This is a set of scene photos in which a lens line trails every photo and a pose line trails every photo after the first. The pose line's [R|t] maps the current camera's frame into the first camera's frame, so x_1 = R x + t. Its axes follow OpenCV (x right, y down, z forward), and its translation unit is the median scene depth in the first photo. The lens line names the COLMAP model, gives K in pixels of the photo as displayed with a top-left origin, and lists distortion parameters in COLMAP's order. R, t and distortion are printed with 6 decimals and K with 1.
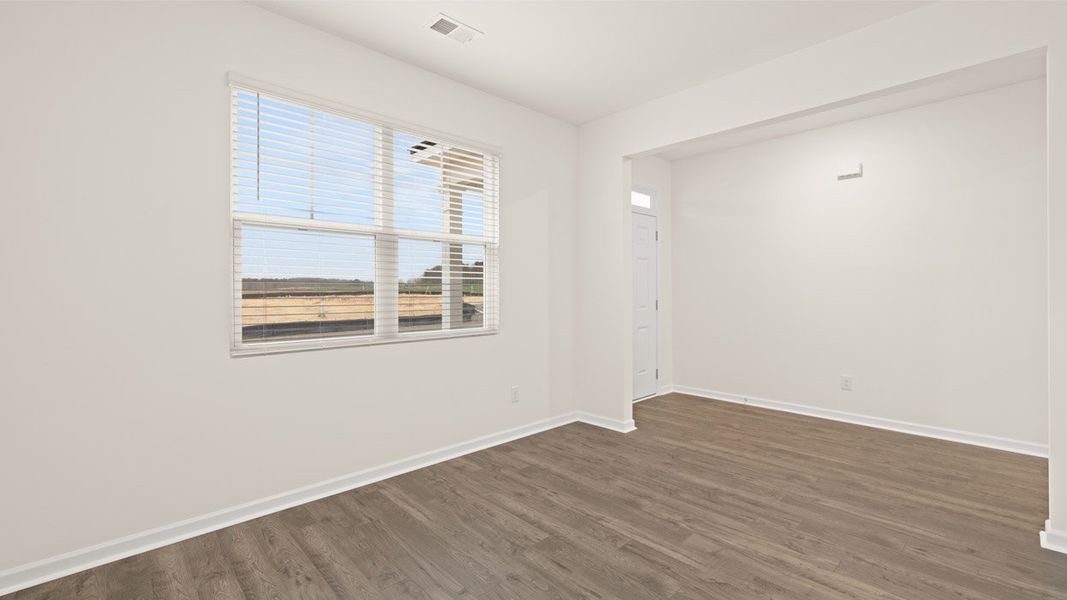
lens RADIAL K [[448.0, 0, 535.4], [0, 448.0, 293.0], [0, 0, 1]] dist [0.001803, 0.000131]
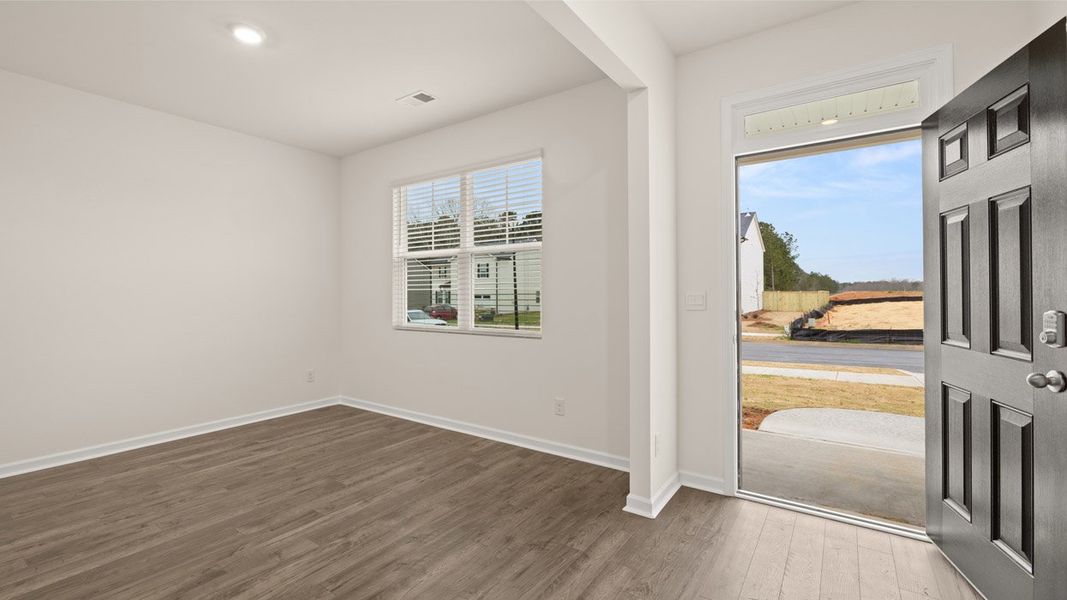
lens RADIAL K [[448.0, 0, 535.4], [0, 448.0, 293.0], [0, 0, 1]] dist [0.001803, 0.000131]
pose [[0.209374, -0.000775, -0.977835, 1.185385], [-0.003624, 0.999992, -0.001569, -0.009394], [0.977829, 0.003872, 0.209370, 1.059286]]
